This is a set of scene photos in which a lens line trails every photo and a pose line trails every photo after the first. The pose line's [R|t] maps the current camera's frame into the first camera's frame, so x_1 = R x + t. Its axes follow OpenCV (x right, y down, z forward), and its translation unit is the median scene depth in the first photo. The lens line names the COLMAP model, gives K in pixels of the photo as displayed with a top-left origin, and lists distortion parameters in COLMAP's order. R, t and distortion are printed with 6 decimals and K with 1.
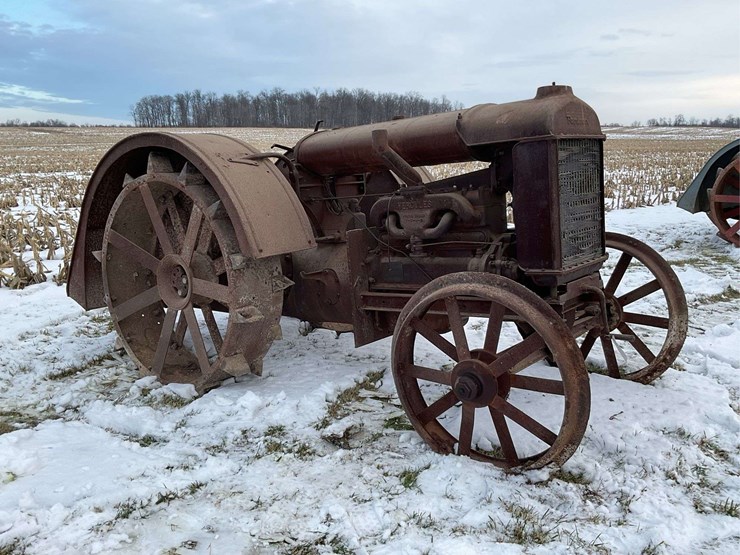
lens RADIAL K [[678.0, 0, 370.0], [0, 678.0, 277.5], [0, 0, 1]] dist [0.120031, -0.262612]
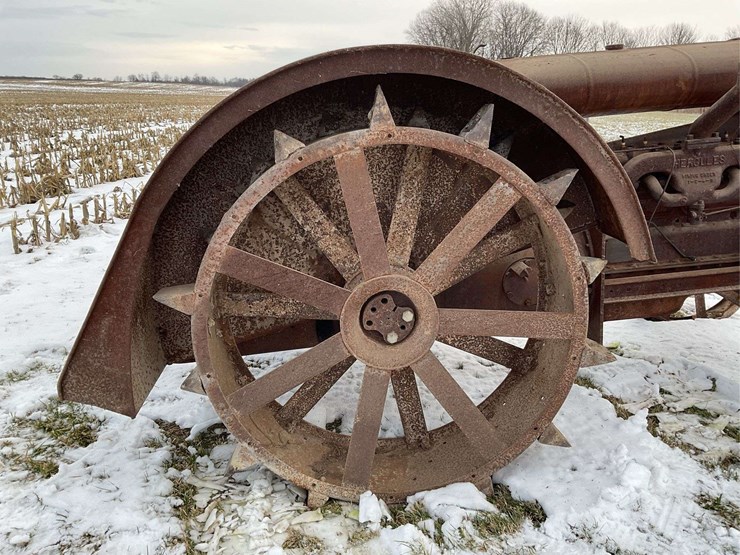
lens RADIAL K [[605.5, 0, 370.0], [0, 605.5, 277.5], [0, 0, 1]] dist [0.089692, -0.172357]
pose [[0.743398, -0.173866, 0.645856, -0.706273], [0.112899, 0.984386, 0.135049, -0.114809], [-0.659252, -0.027479, 0.751420, 0.725119]]
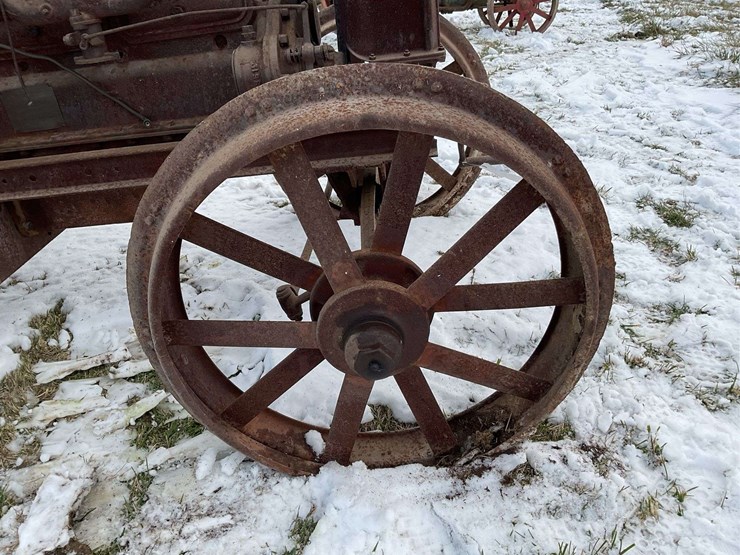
lens RADIAL K [[608.2, 0, 370.0], [0, 608.2, 277.5], [0, 0, 1]] dist [0.033020, -0.059167]
pose [[0.798290, -0.289144, 0.528327, -0.038377], [0.130516, 0.939428, 0.316925, -0.002402], [-0.587962, -0.184043, 0.787673, 0.572147]]
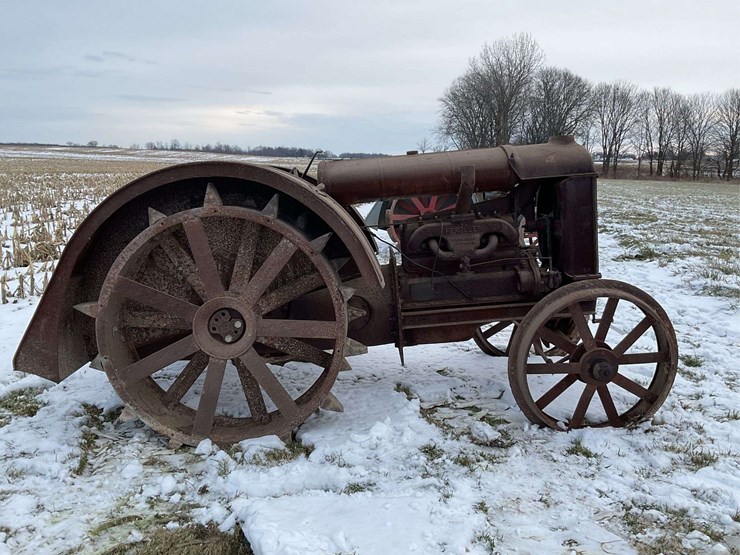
lens RADIAL K [[678.0, 0, 370.0], [0, 678.0, 277.5], [0, 0, 1]] dist [0.120031, -0.262612]
pose [[0.774914, -0.083377, 0.626543, -0.789690], [0.102583, 0.994709, 0.005494, -0.050157], [-0.623686, 0.060015, 0.779367, 0.213824]]
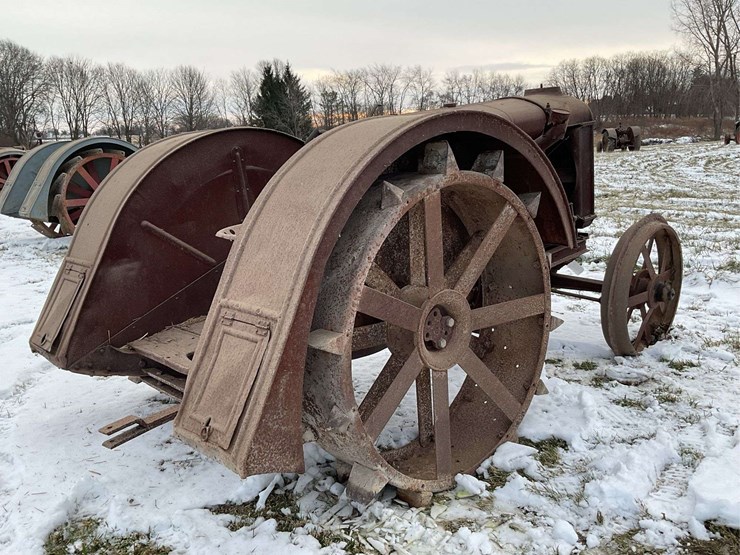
lens RADIAL K [[683.4, 0, 355.4], [0, 683.4, 267.6], [0, 0, 1]] dist [0.011972, 0.002626]
pose [[0.158523, -0.184556, 0.969953, -1.094078], [0.223317, 0.963620, 0.146854, -0.200162], [-0.961769, 0.193328, 0.193970, 1.078619]]
